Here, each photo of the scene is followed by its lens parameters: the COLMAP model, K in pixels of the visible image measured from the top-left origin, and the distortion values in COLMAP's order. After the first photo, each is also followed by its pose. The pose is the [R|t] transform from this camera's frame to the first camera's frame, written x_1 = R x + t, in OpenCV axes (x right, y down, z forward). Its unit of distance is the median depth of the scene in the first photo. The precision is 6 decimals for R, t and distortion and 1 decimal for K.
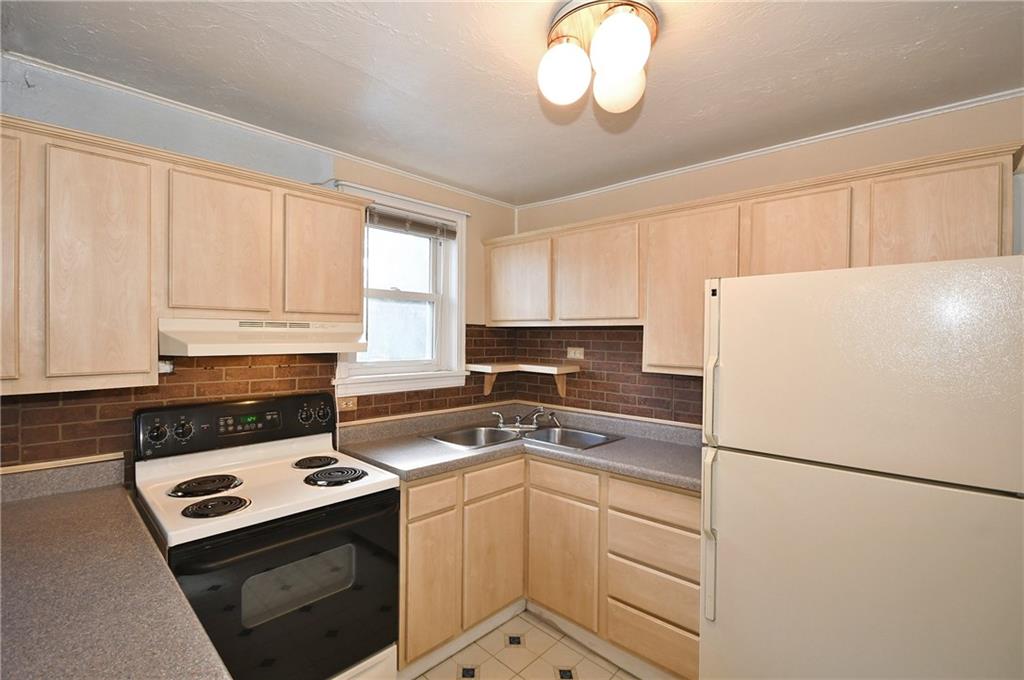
lens RADIAL K [[460.0, 0, 494.5], [0, 460.0, 338.3], [0, 0, 1]] dist [0.000629, -0.000015]
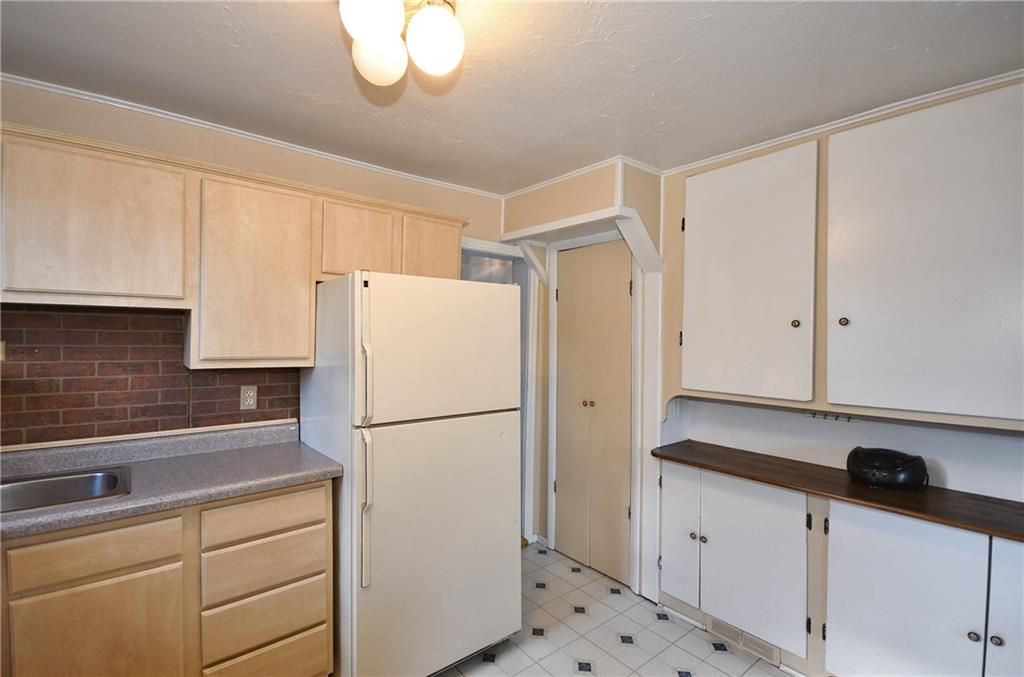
lens RADIAL K [[471.8, 0, 512.0], [0, 471.8, 338.5], [0, 0, 1]] dist [0.000052, 0.000007]
pose [[0.113453, -0.011835, 0.993473, -0.402111], [-0.005422, 0.999907, 0.012531, 0.008517], [-0.993529, -0.006809, 0.113378, 0.369074]]
